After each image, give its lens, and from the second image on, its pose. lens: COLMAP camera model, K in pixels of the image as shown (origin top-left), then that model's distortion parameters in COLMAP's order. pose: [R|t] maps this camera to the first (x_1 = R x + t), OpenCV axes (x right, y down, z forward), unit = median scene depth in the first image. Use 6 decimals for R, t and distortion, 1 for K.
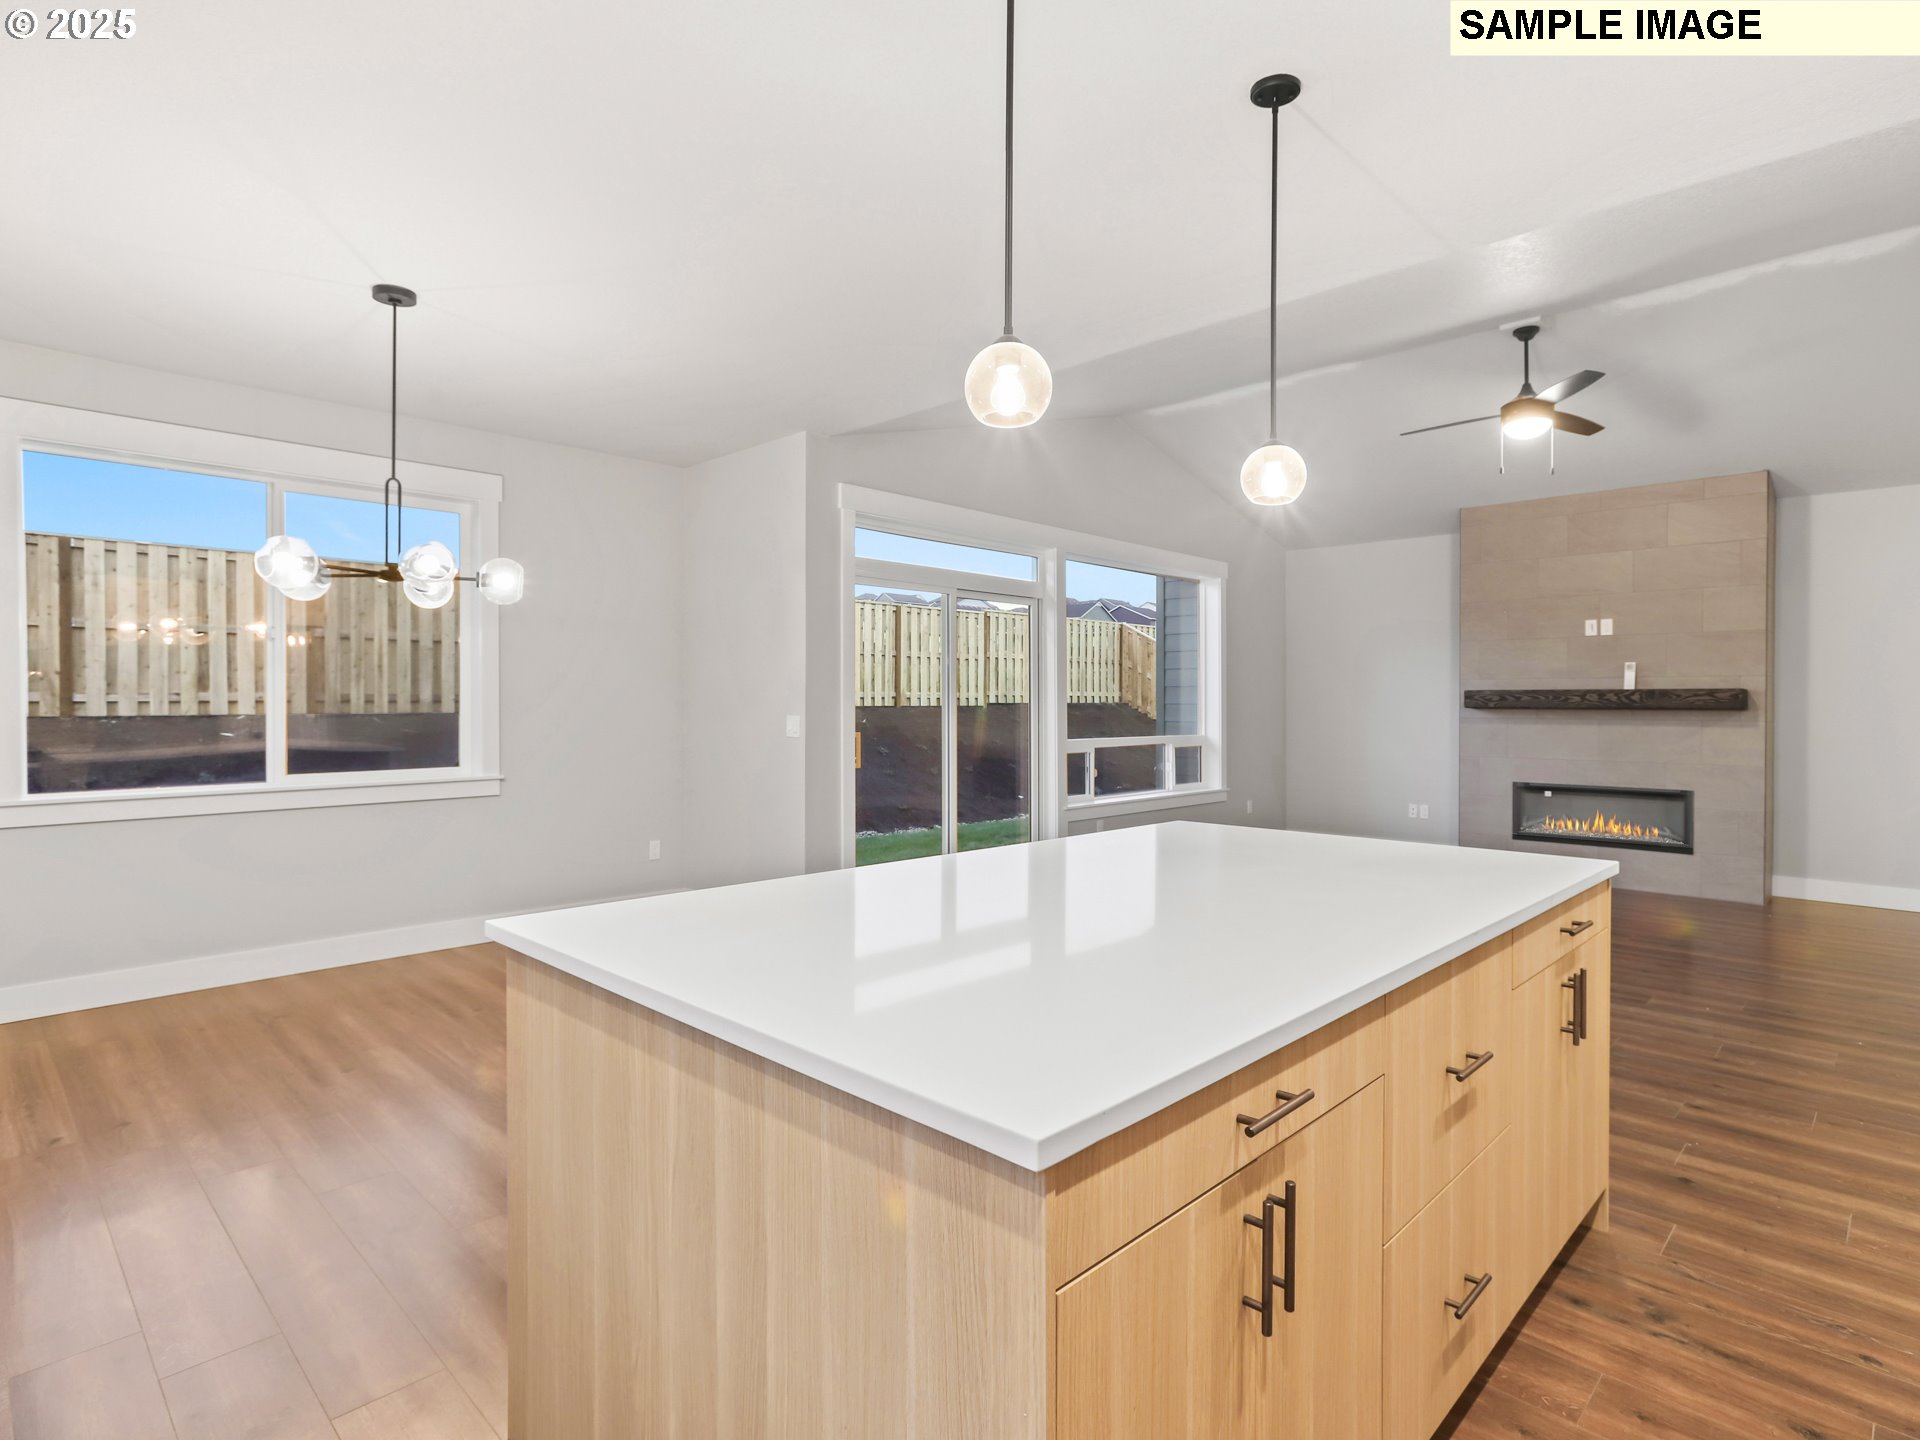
lens RADIAL K [[1019.8, 0, 969.0], [0, 1019.8, 673.5], [0, 0, 1]] dist [-0.003598, -0.000308]
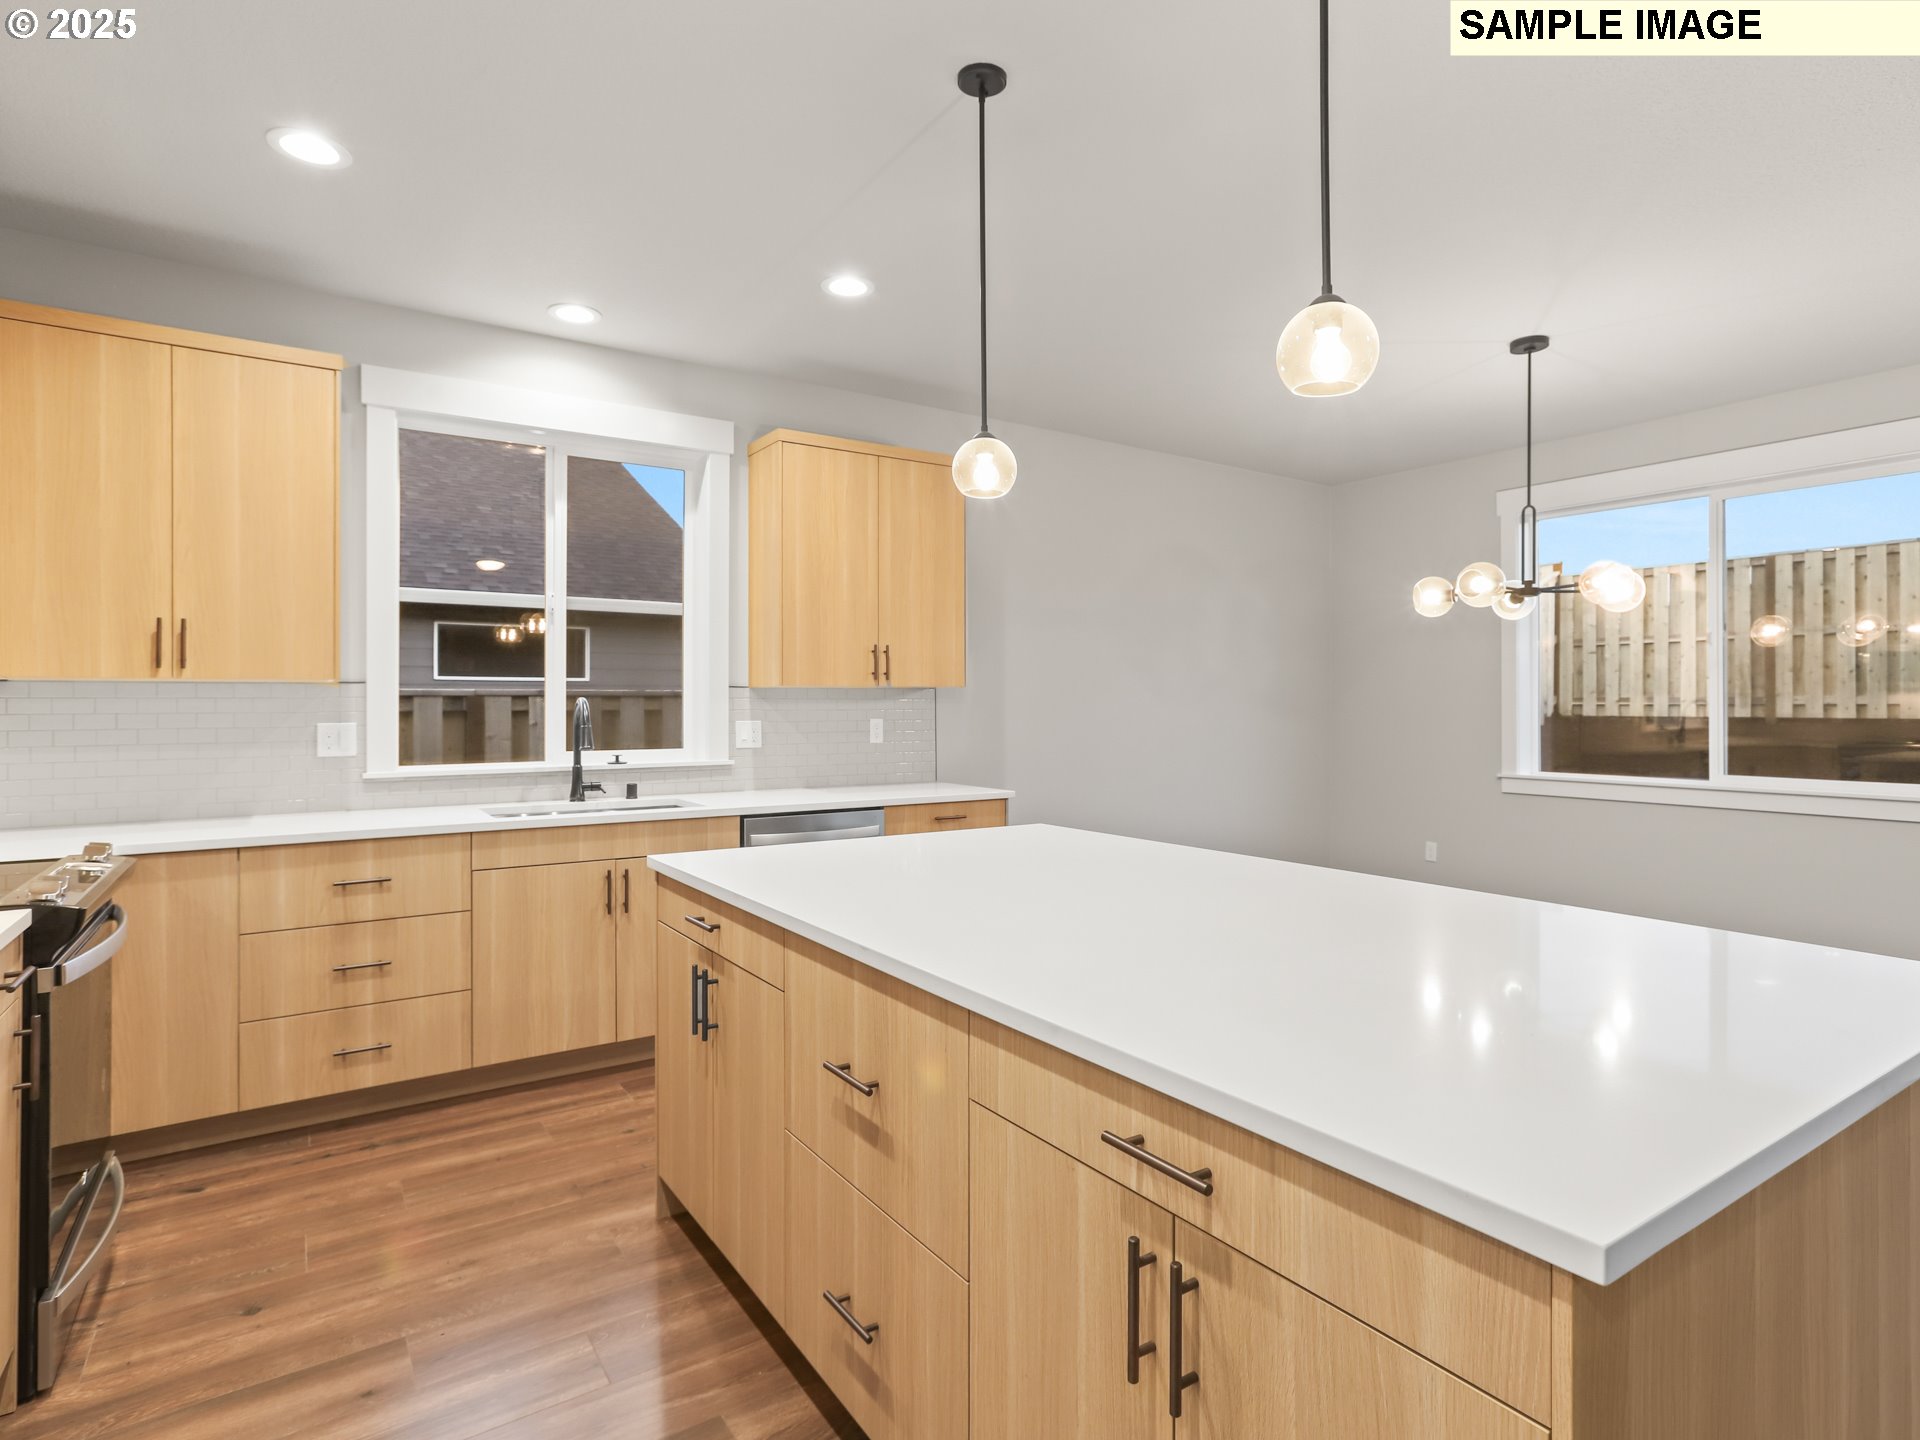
lens RADIAL K [[958.8, 0, 960.0], [0, 958.8, 720.0], [0, 0, 1]] dist [-0.011354, 0.000959]
pose [[-0.196015, 0.012946, -0.980515, 0.319146], [0.028253, 0.999572, 0.007549, 0.010340], [0.980194, -0.026223, -0.196297, 0.313899]]
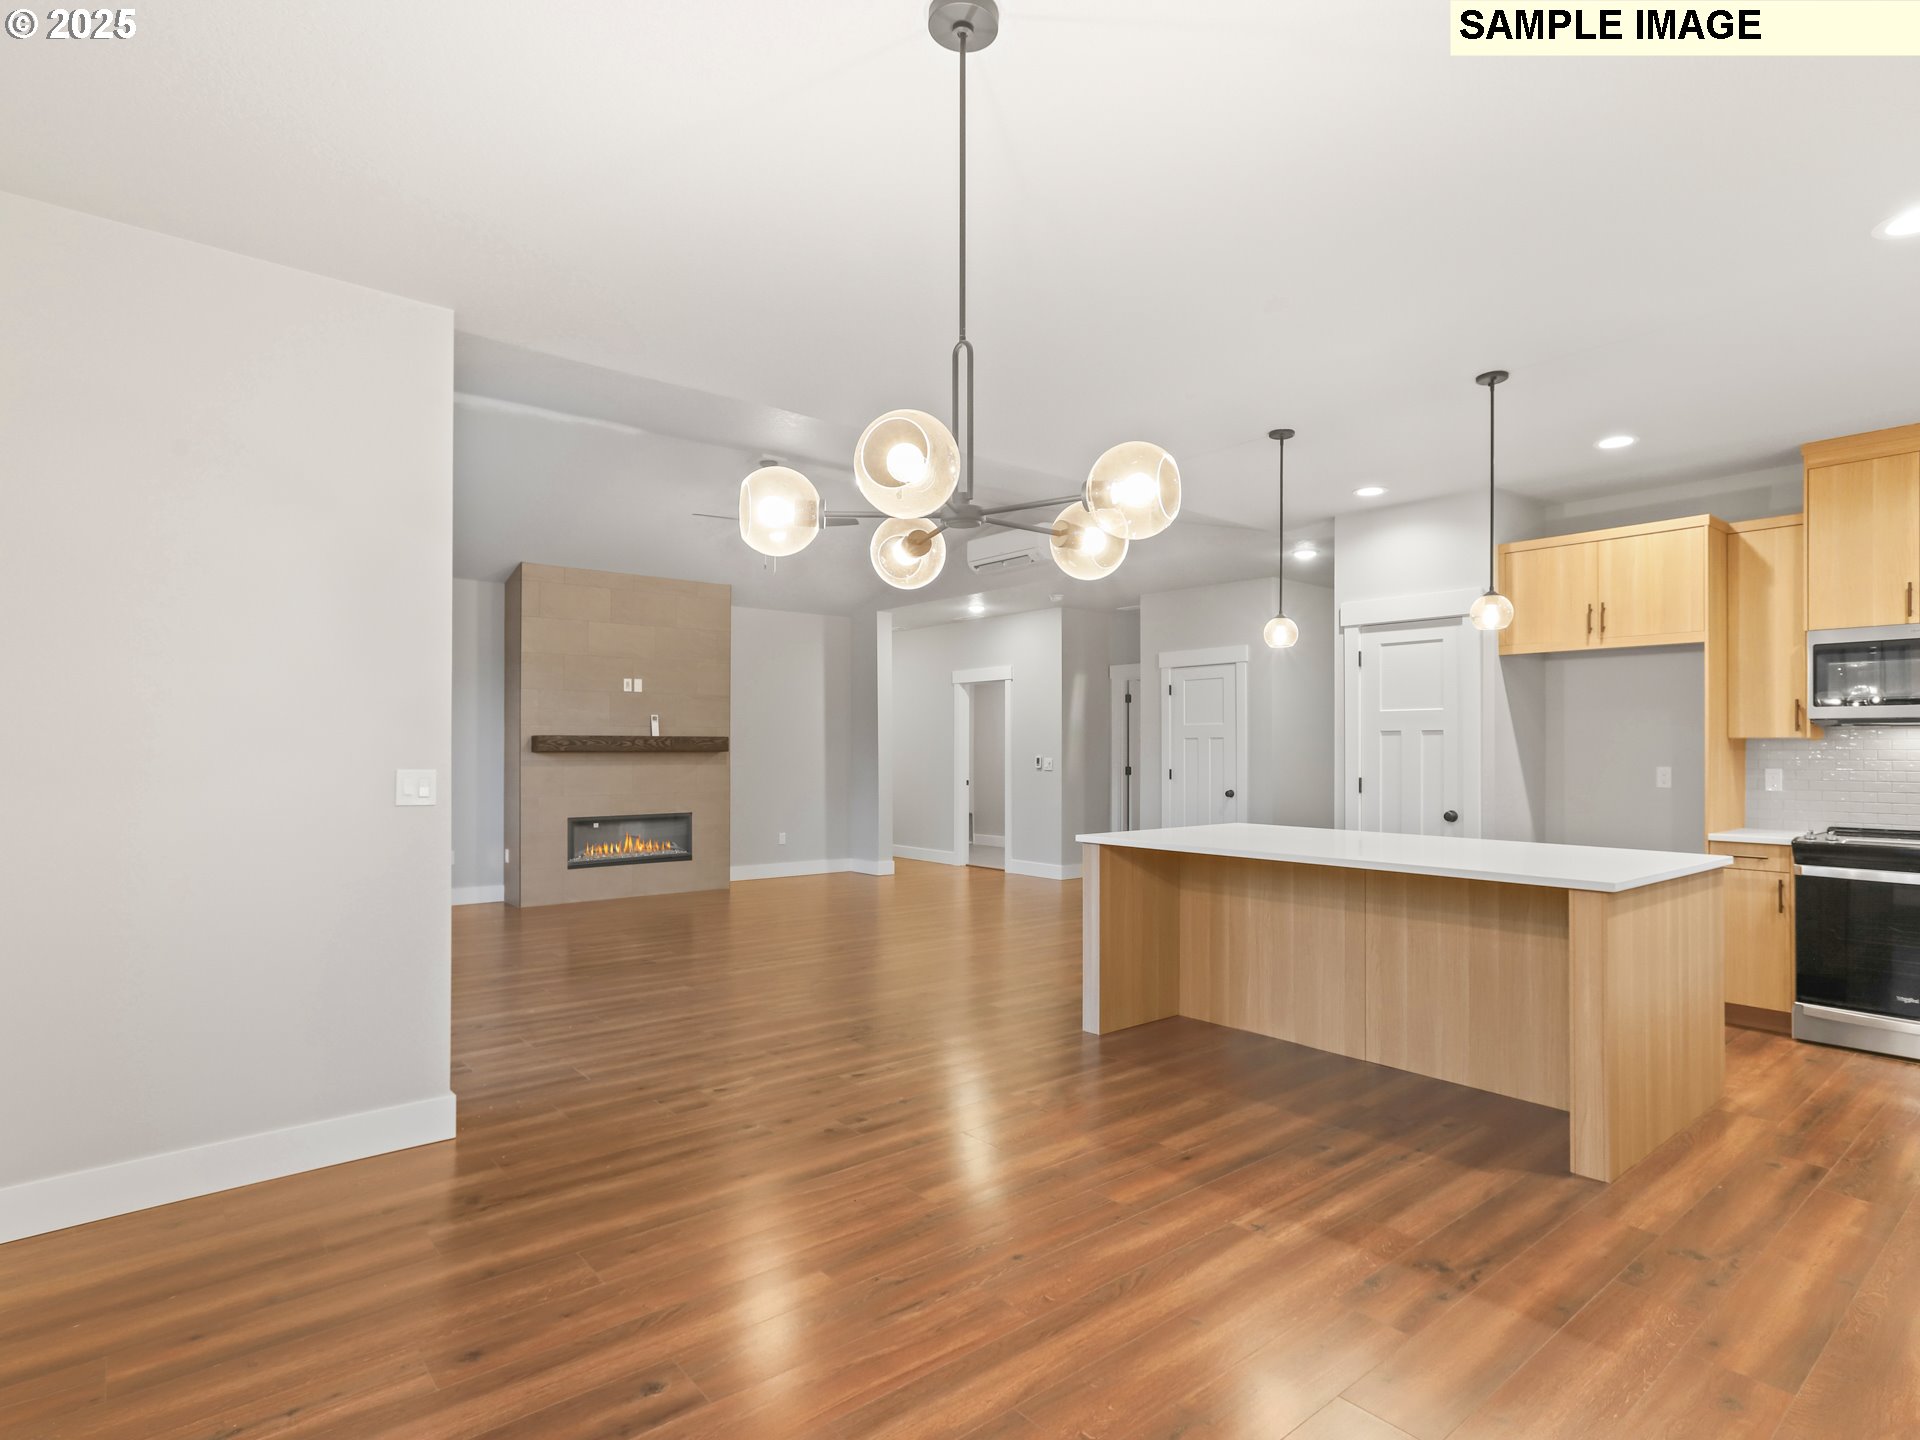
lens RADIAL K [[1027.2, 0, 966.8], [0, 1027.2, 728.9], [0, 0, 1]] dist [-0.002465, 0.000186]
pose [[0.110759, 0.015065, 0.993733, -0.595237], [-0.031137, 0.999447, -0.011681, 0.009538], [-0.993359, -0.029648, 0.111167, 0.491572]]
